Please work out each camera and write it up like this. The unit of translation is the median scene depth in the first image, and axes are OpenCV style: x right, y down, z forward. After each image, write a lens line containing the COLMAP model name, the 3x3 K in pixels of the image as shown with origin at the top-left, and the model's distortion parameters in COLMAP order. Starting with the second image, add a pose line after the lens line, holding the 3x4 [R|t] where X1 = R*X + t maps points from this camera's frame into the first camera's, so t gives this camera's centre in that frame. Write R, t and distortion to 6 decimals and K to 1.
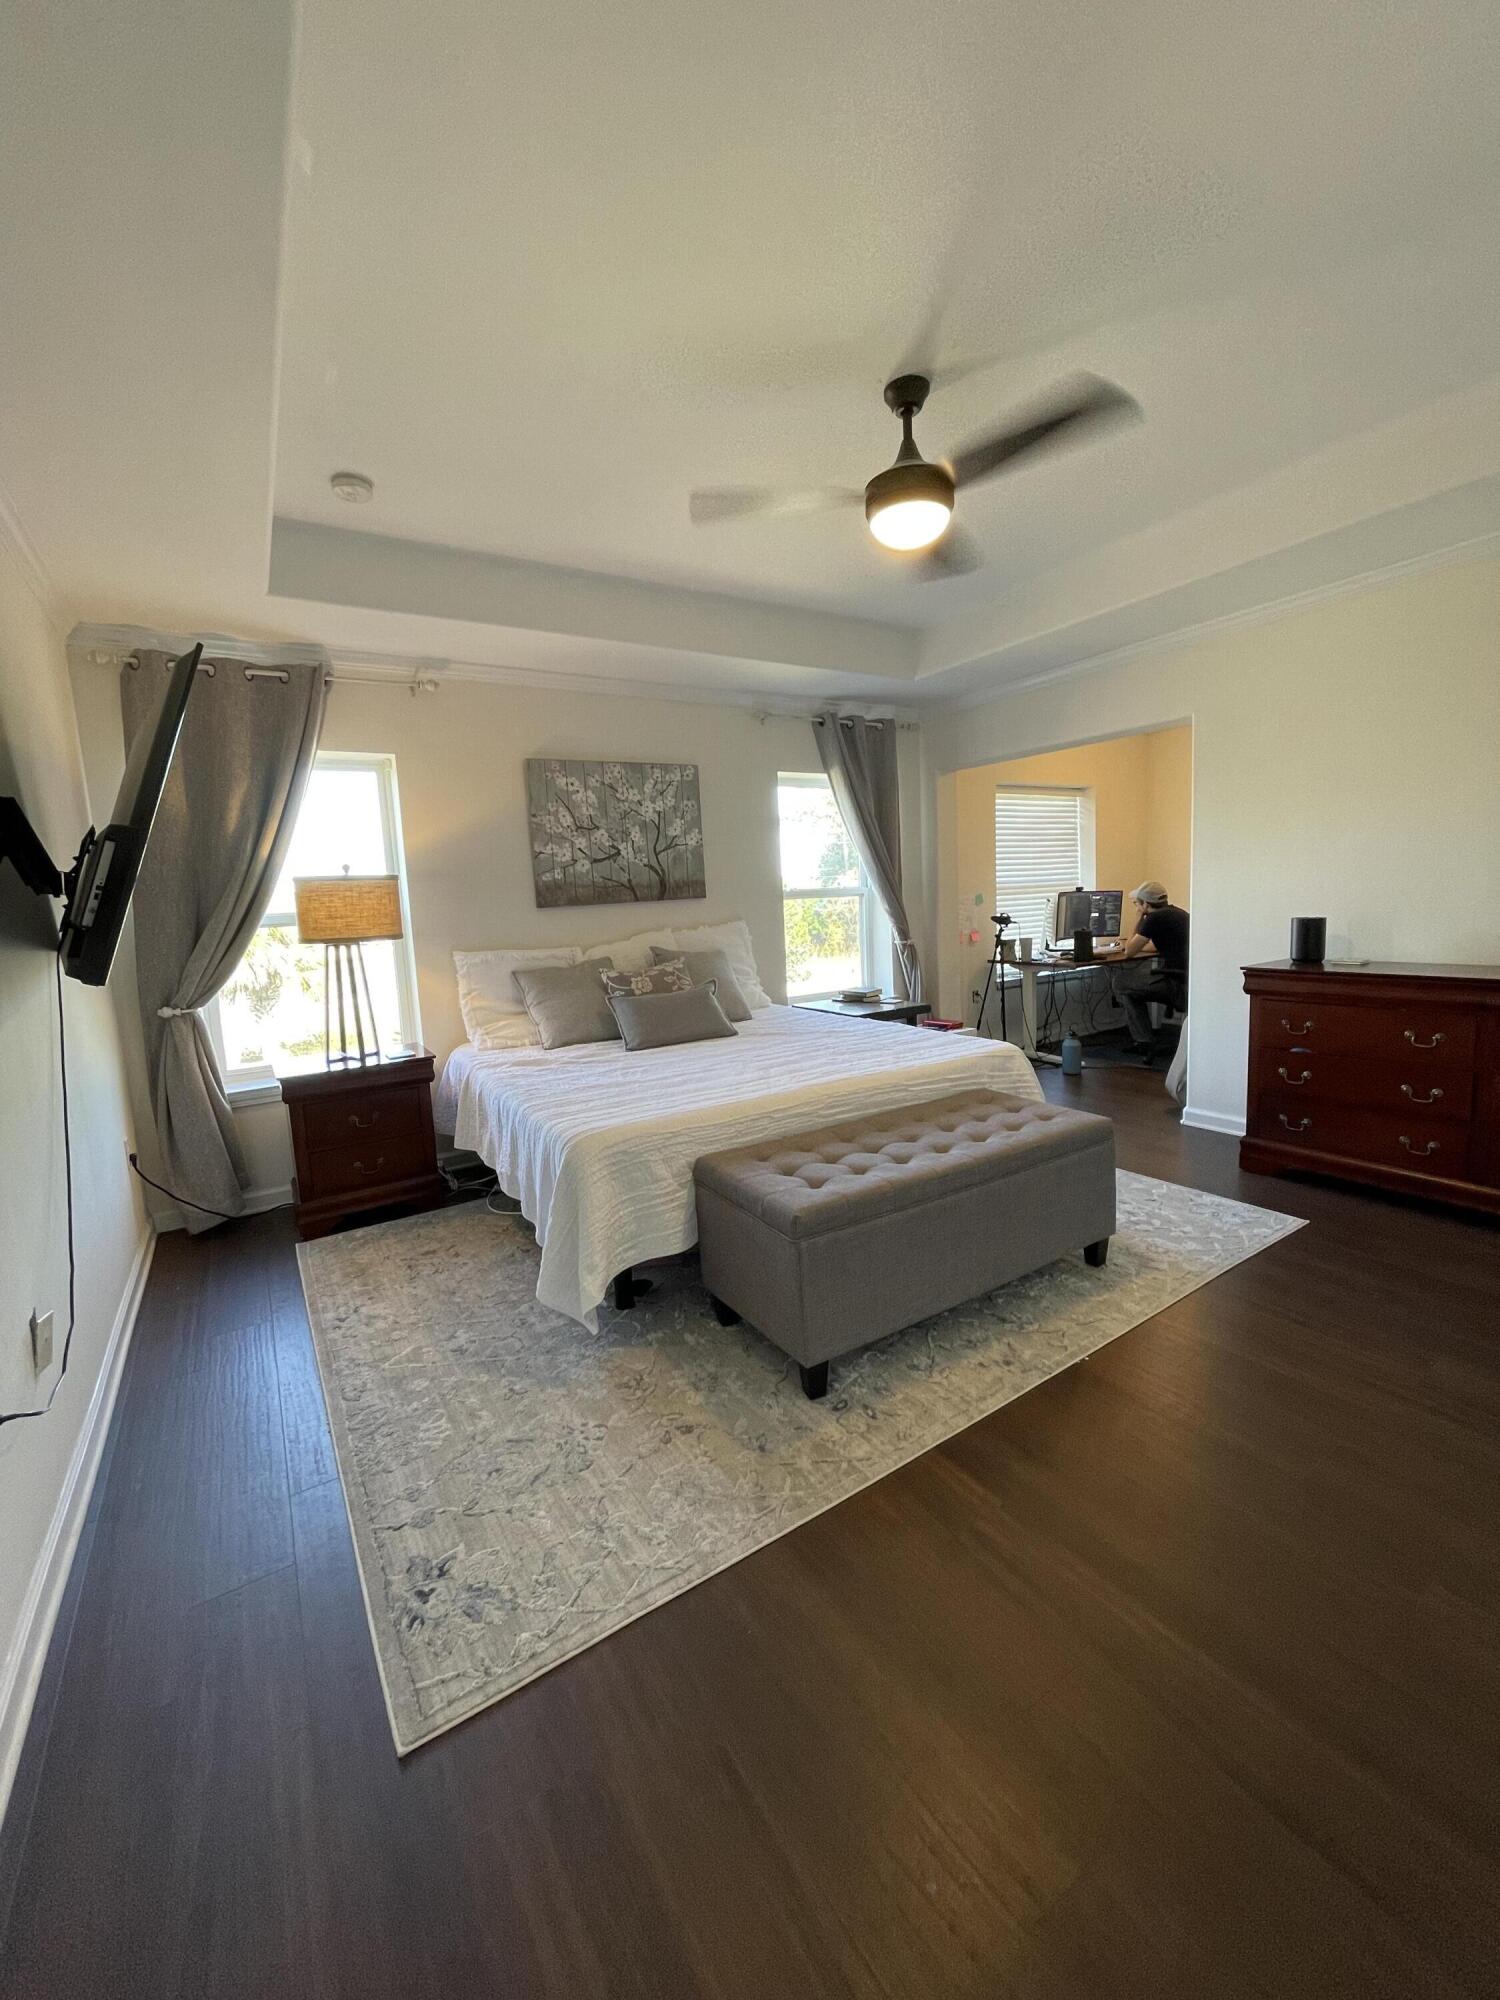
lens RADIAL K [[810.0, 0, 759.3], [0, 810.0, 997.1], [0, 0, 1]] dist [-0.004056, 0.000175]
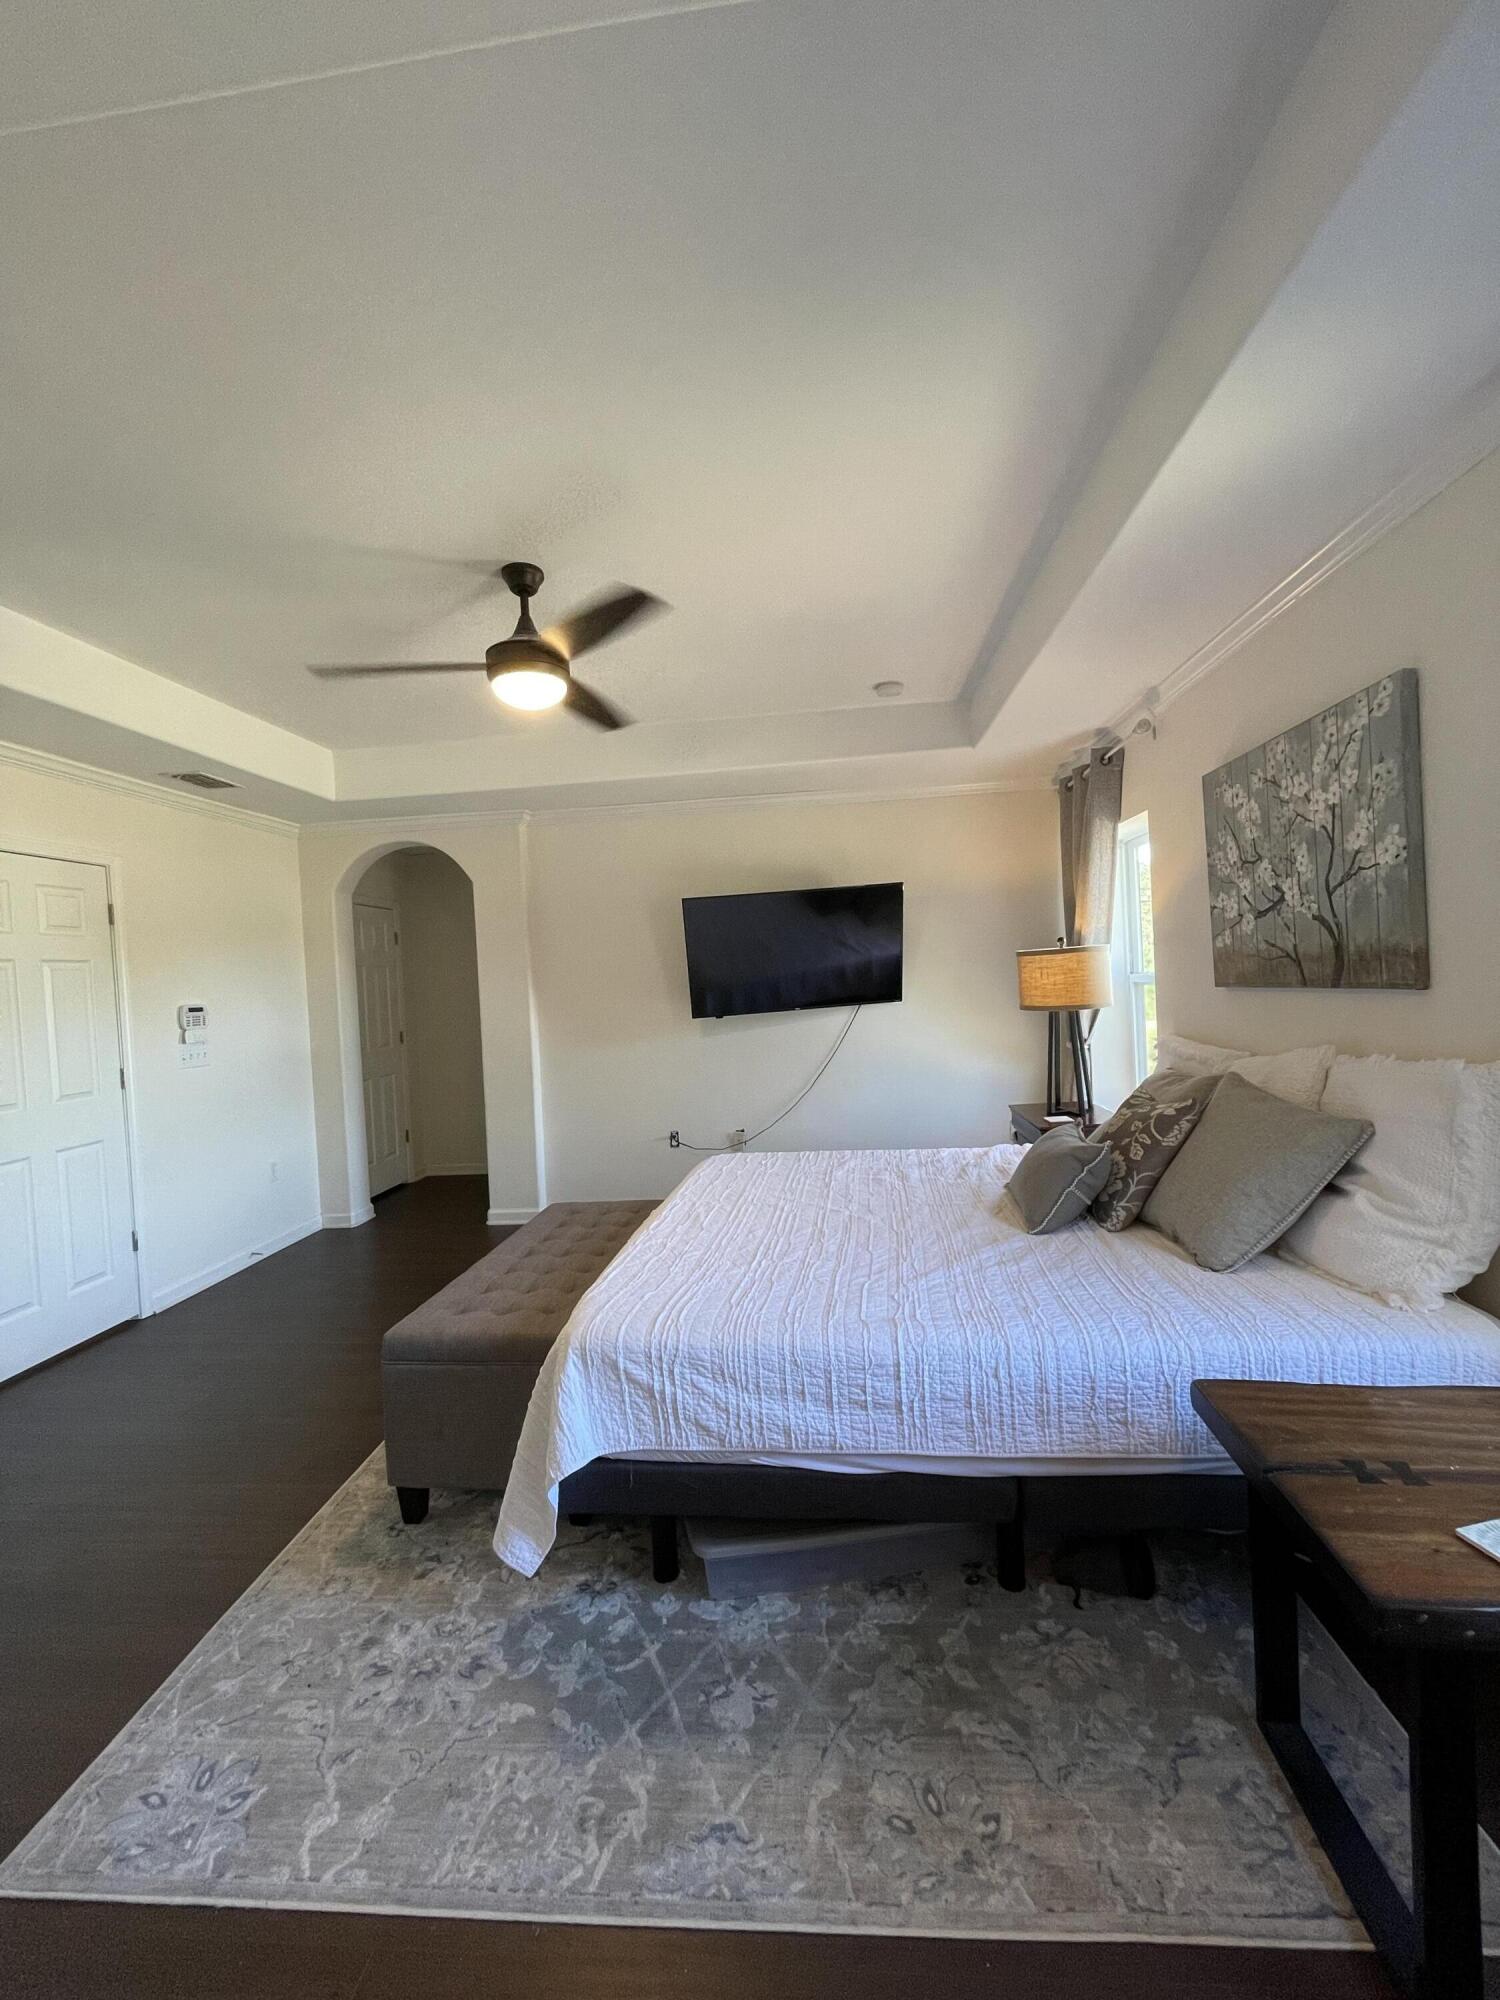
lens RADIAL K [[810.0, 0, 753.9], [0, 810.0, 992.2], [0, 0, 1]] dist [-0.004056, 0.000175]
pose [[-0.612133, 0.096286, -0.784871, 0.500280], [-0.015530, 0.990904, 0.133674, -0.186940], [0.790603, 0.094015, -0.605069, 1.081191]]
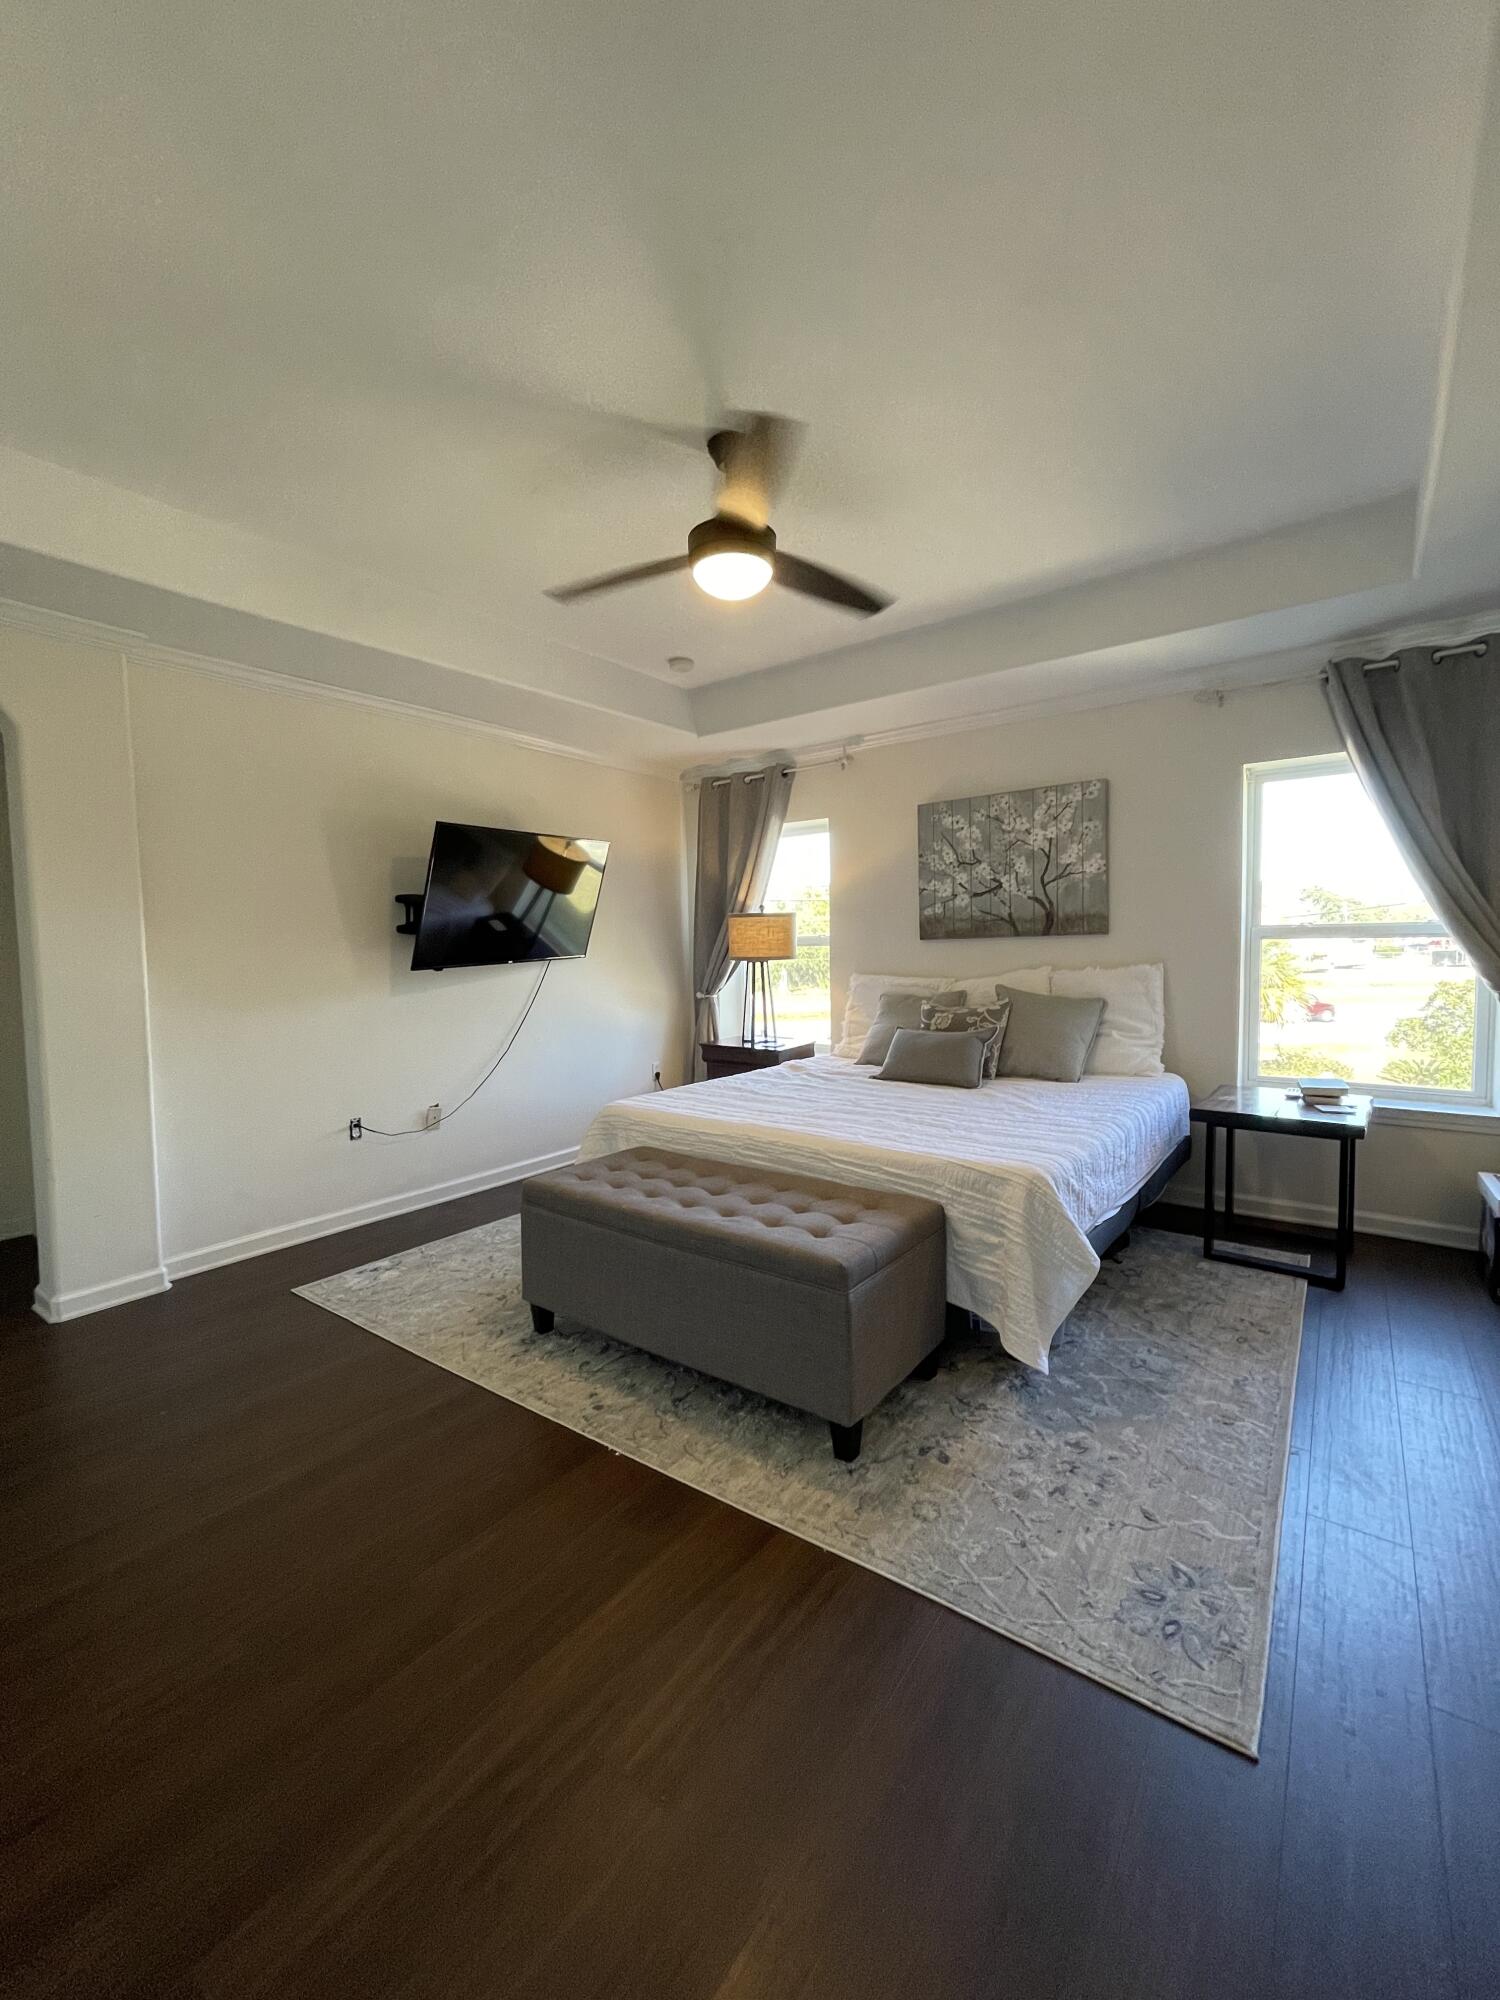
lens RADIAL K [[810.0, 0, 752.8], [0, 810.0, 997.4], [0, 0, 1]] dist [-0.004056, 0.000175]
pose [[0.350158, 0.104246, -0.930872, 0.656192], [-0.113784, 0.991162, 0.068196, -0.079931], [0.929754, 0.082039, 0.358925, 0.396246]]
